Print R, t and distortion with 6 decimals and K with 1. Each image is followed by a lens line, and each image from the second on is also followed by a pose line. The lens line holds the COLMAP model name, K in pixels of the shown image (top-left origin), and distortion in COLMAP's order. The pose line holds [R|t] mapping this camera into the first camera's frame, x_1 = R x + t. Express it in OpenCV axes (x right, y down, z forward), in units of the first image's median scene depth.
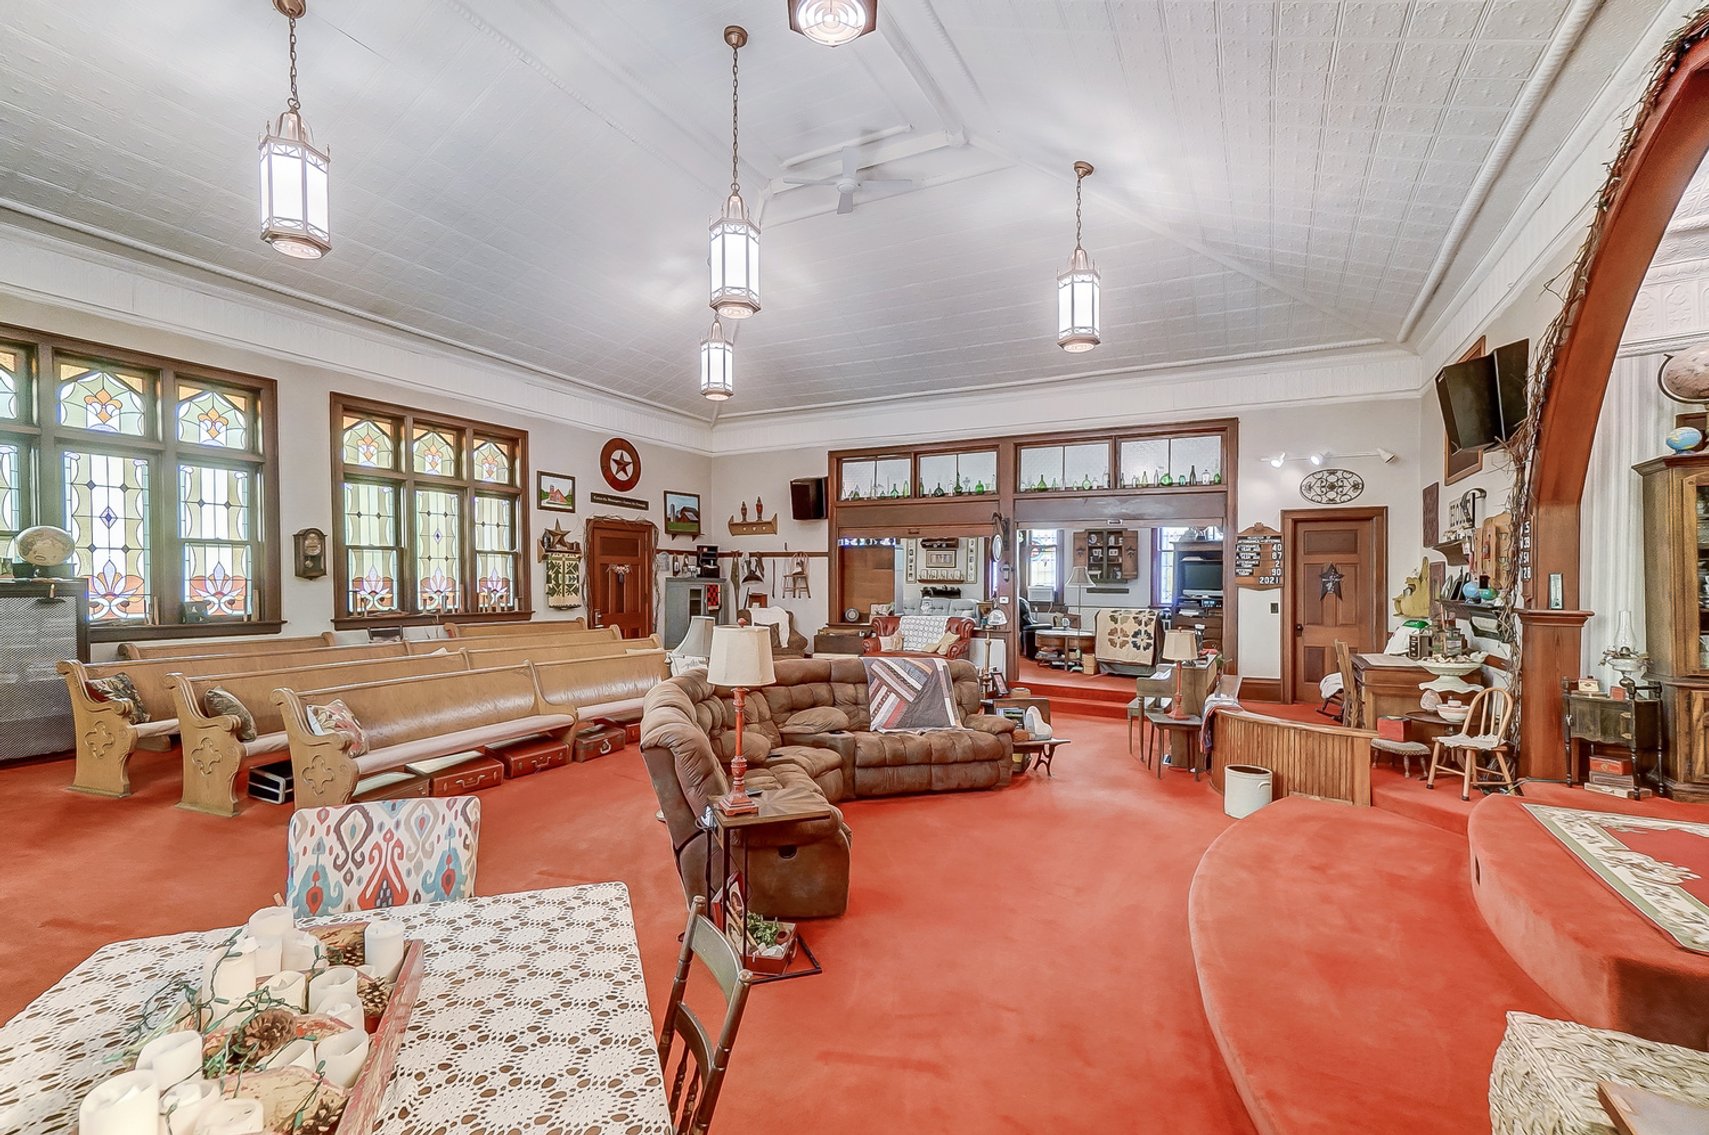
lens RADIAL K [[748.9, 0, 847.6], [0, 748.9, 584.5], [0, 0, 1]] dist [-0.018644, 0.016242]
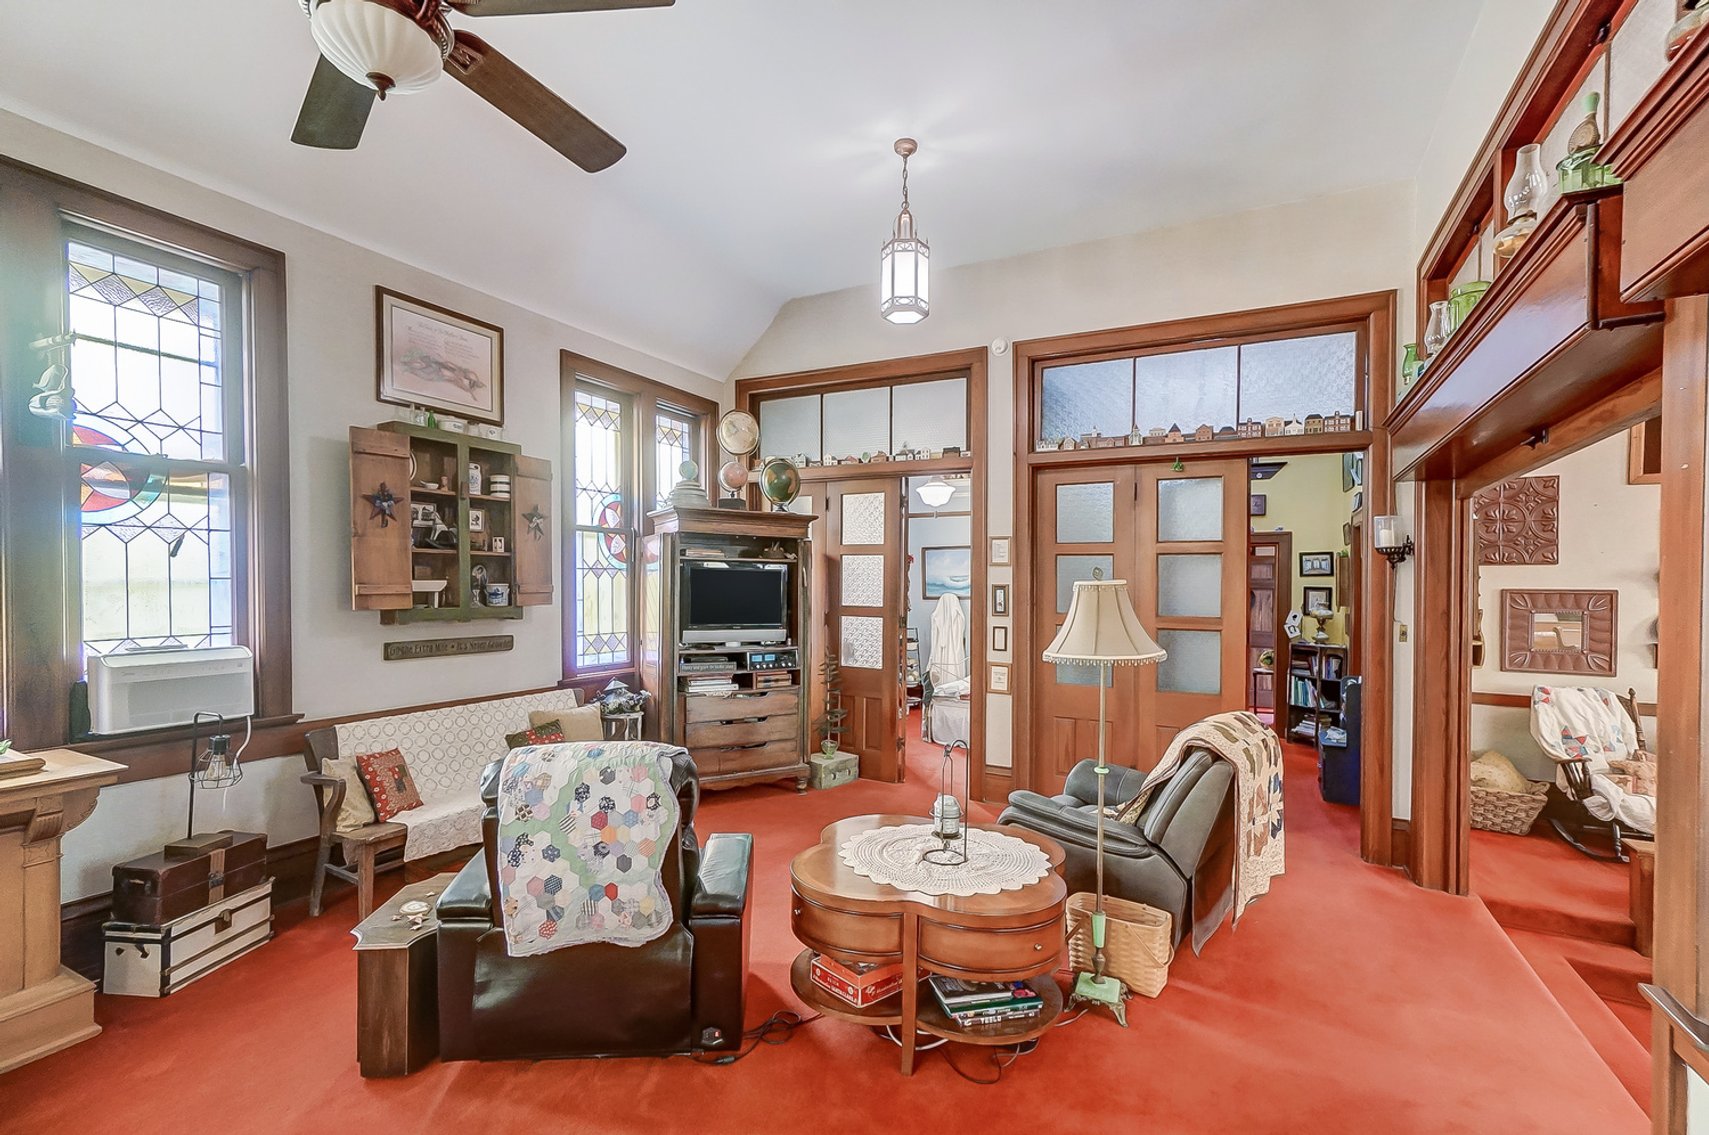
lens RADIAL K [[752.5, 0, 845.1], [0, 752.5, 589.6], [0, 0, 1]] dist [-0.015540, 0.013394]
pose [[-0.014037, -0.015890, 0.999775, 0.072512], [-0.002783, 0.999870, 0.015852, -0.030378], [-0.999898, -0.002560, -0.014079, 1.316112]]
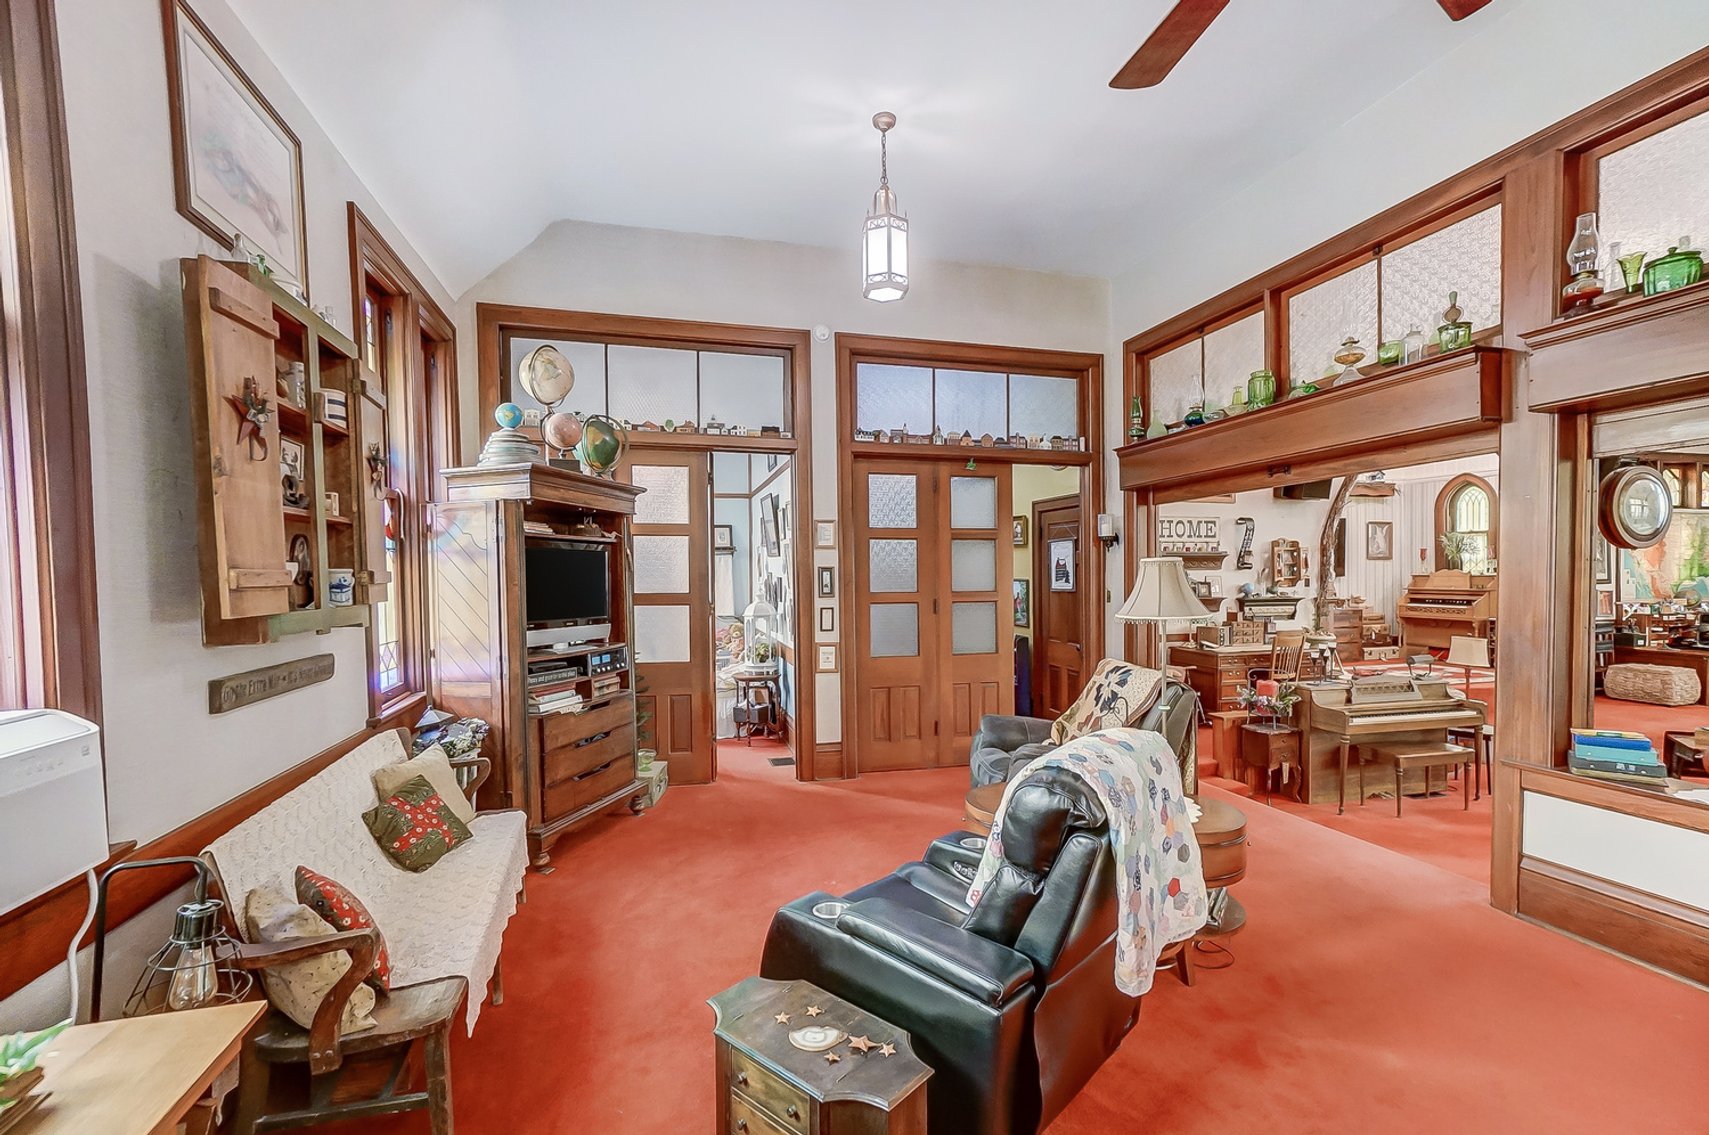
lens RADIAL K [[748.9, 0, 847.6], [0, 748.9, 584.5], [0, 0, 1]] dist [-0.018644, 0.016242]
pose [[-0.692170, -0.013146, 0.721615, 0.211820], [0.007045, 0.999663, 0.024969, -0.025764], [-0.721700, 0.022366, -0.691844, 1.588324]]
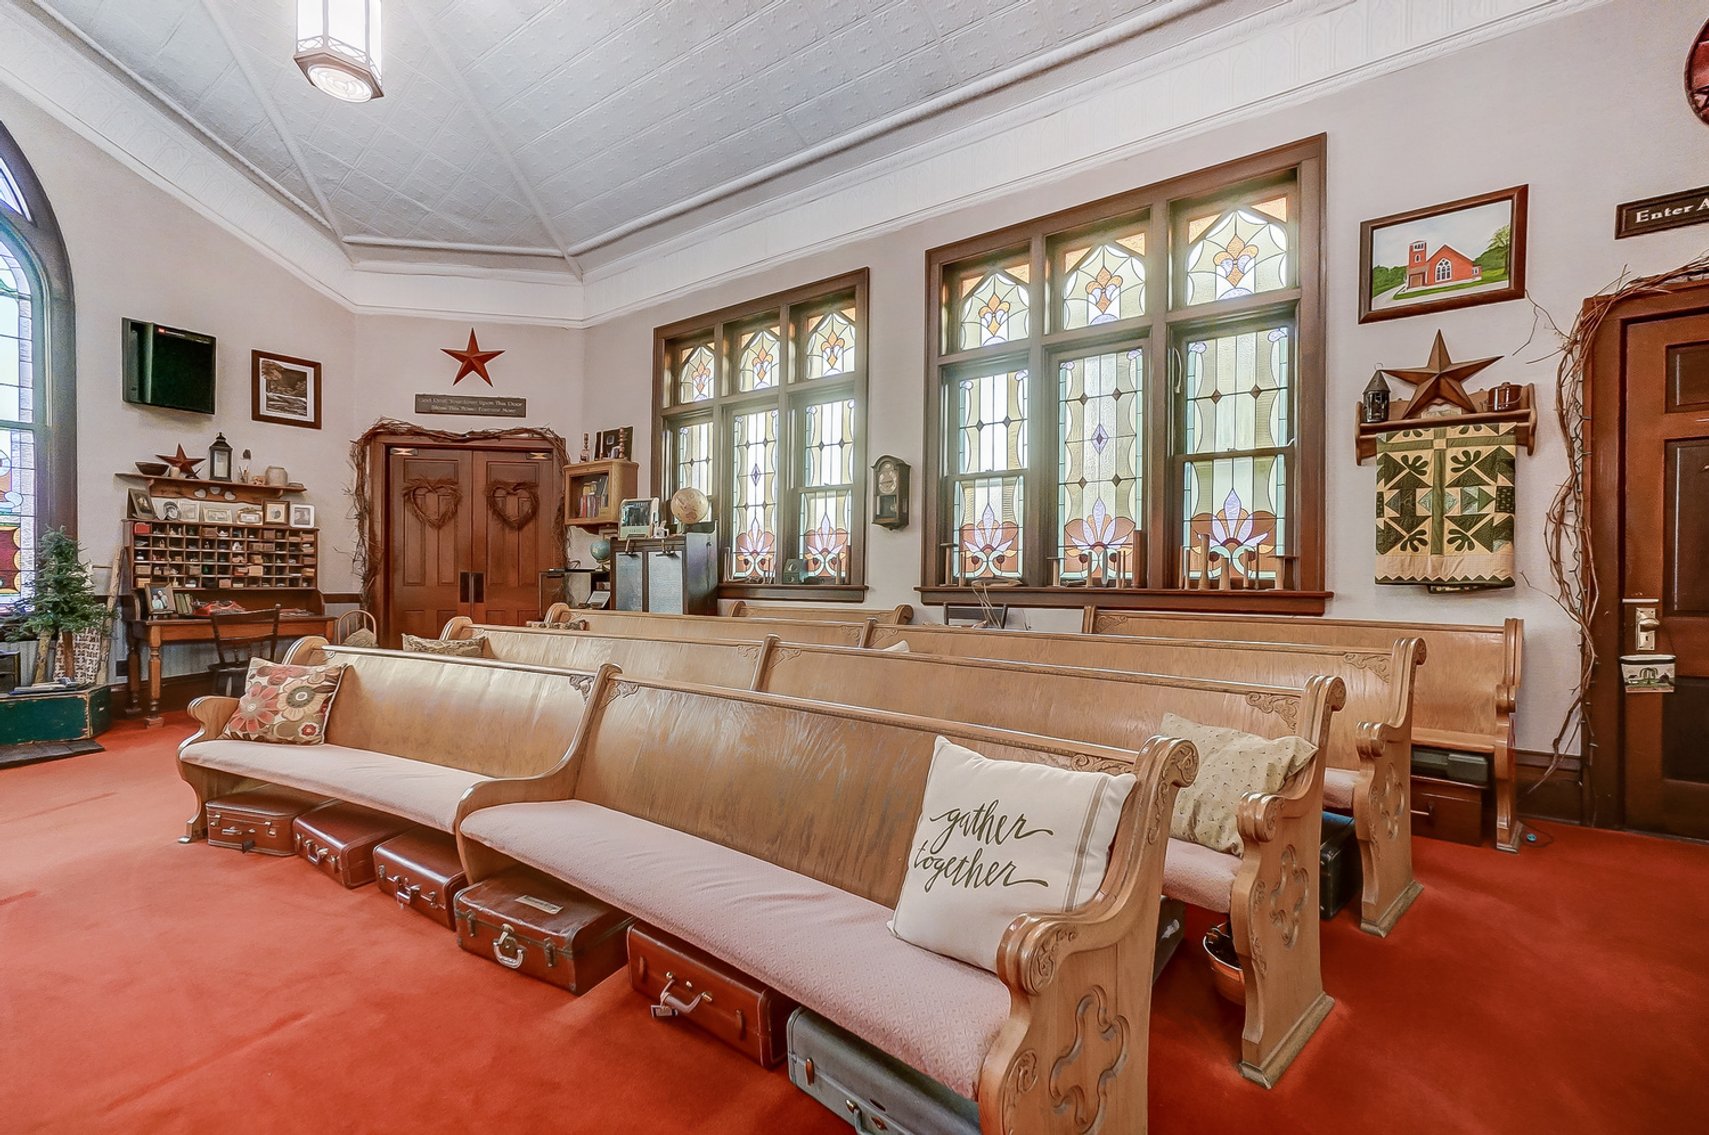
lens RADIAL K [[748.9, 0, 847.6], [0, 748.9, 584.5], [0, 0, 1]] dist [-0.018644, 0.016242]
pose [[-0.120192, -0.003168, -0.992746, -0.008449], [-0.015102, 0.999885, -0.001362, 0.037734], [0.992636, 0.014829, -0.120226, 0.827066]]
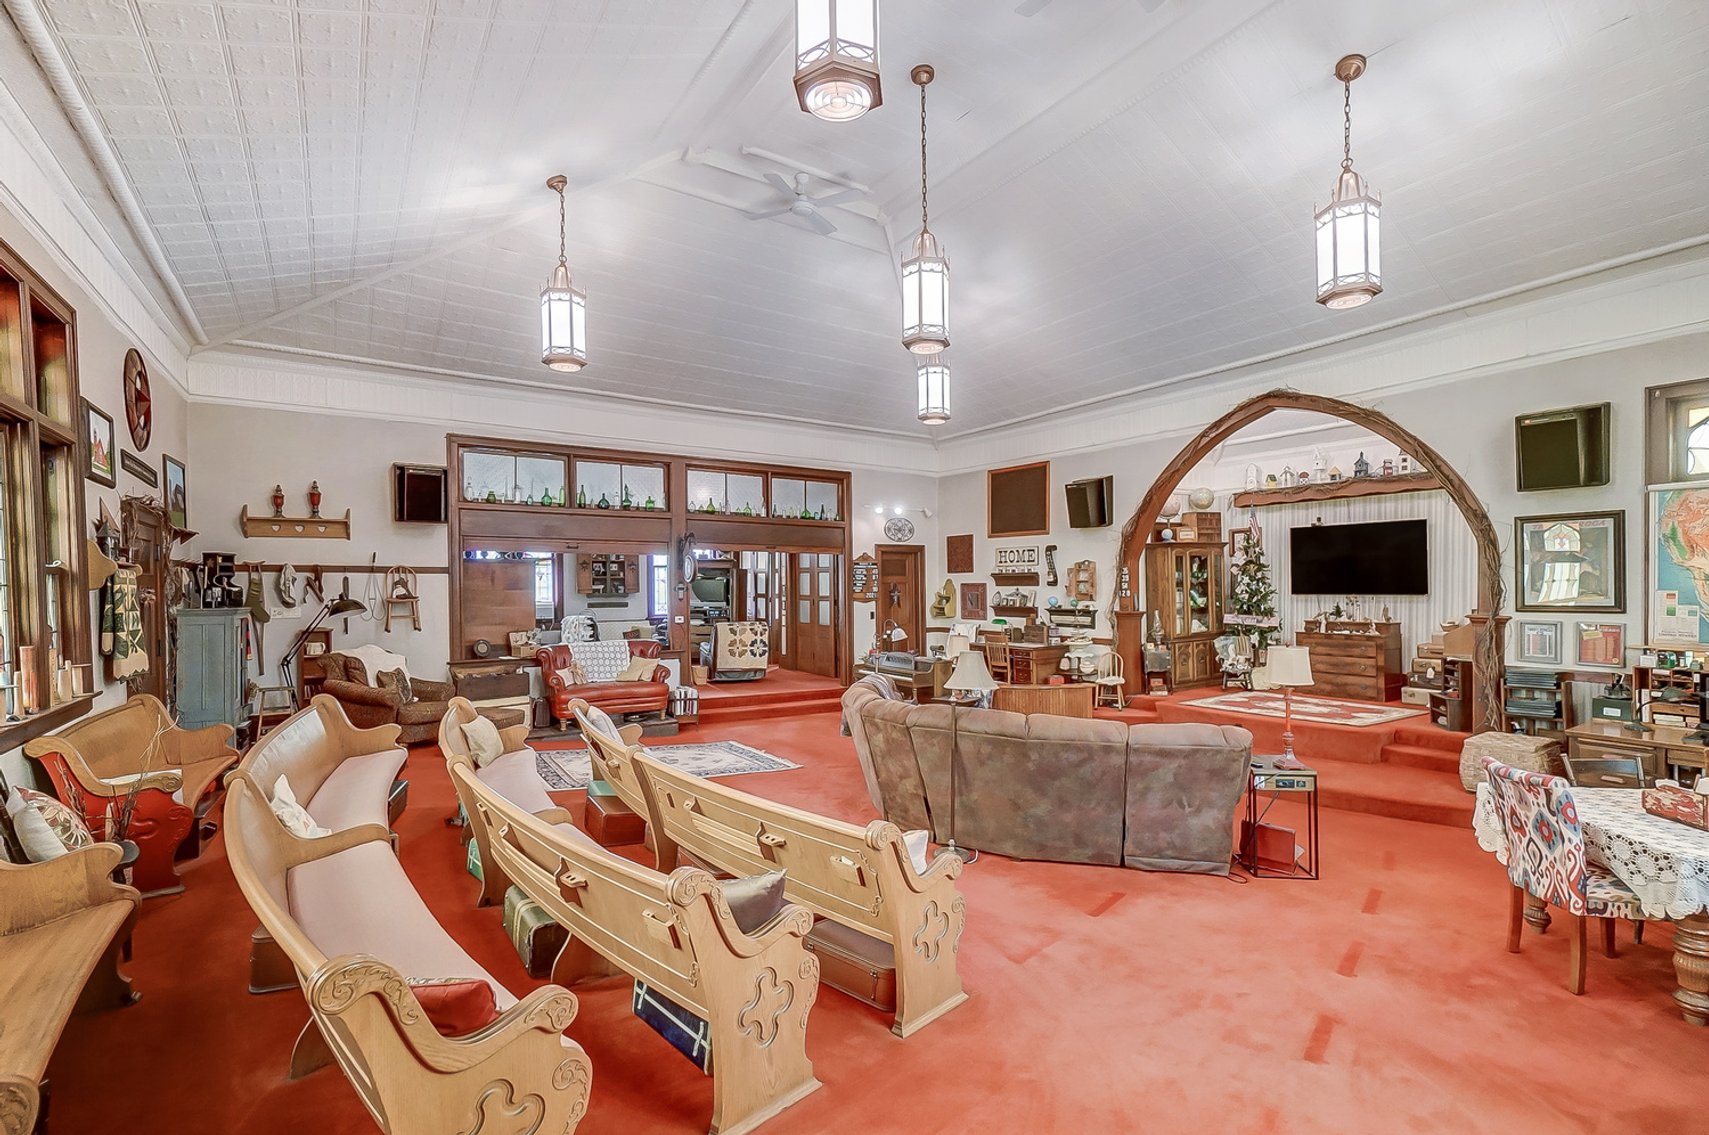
lens RADIAL K [[773.2, 0, 845.9], [0, 773.2, 586.1], [0, 0, 1]] dist [-0.015128, 0.013340]
pose [[0.469279, -0.011868, 0.882970, -0.654554], [0.013787, 0.999886, 0.006112, -0.029555], [-0.882942, 0.009305, 0.469389, 0.352927]]
